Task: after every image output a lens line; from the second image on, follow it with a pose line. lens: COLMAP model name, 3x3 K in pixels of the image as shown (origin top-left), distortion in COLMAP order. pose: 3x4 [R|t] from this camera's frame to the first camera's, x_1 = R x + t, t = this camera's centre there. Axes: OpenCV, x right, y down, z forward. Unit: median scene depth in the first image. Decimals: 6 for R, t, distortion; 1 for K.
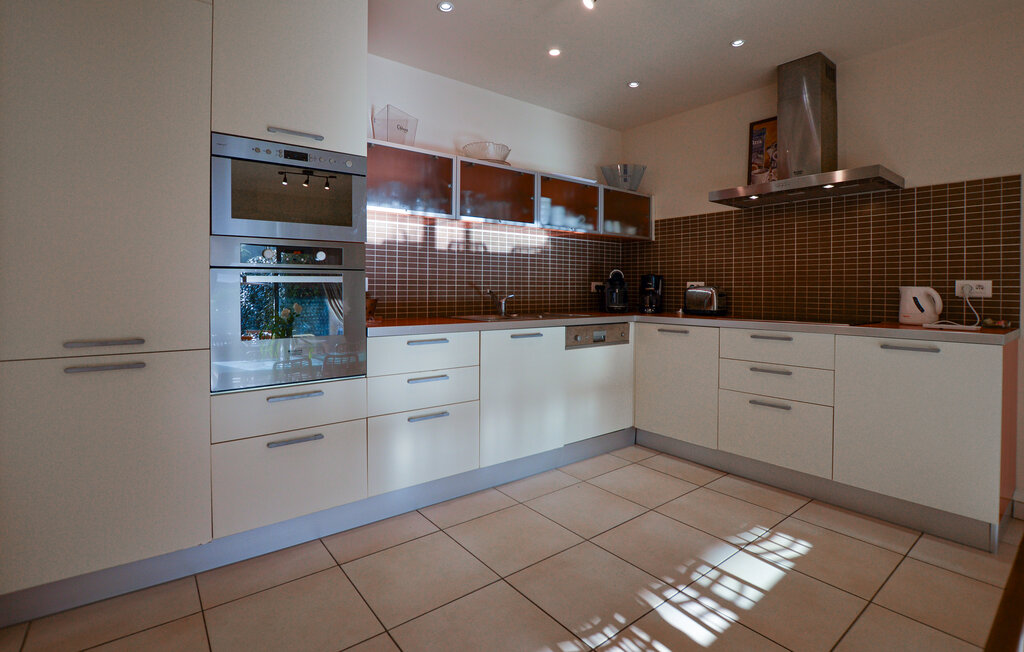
lens RADIAL K [[487.4, 0, 528.2], [0, 487.4, 290.2], [0, 0, 1]] dist [-0.041535, 0.000505]
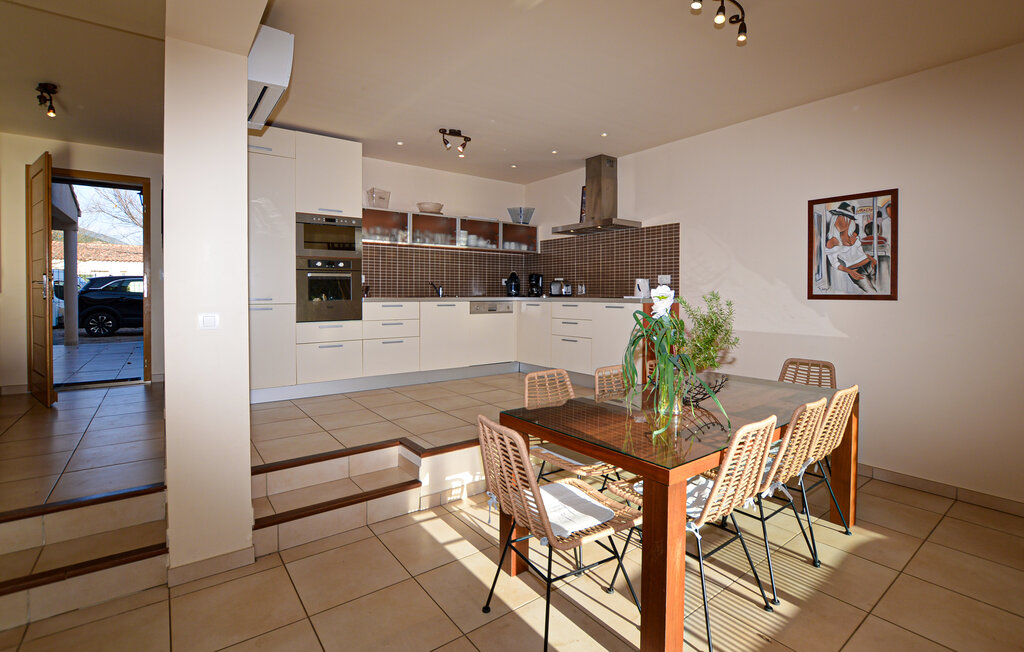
lens RADIAL K [[487.4, 0, 528.2], [0, 487.4, 290.2], [0, 0, 1]] dist [-0.041535, 0.000505]
pose [[0.999810, -0.001336, -0.019443, 0.309540], [0.001174, 0.999964, -0.008364, 0.044073], [0.019454, 0.008339, 0.999776, -0.788160]]
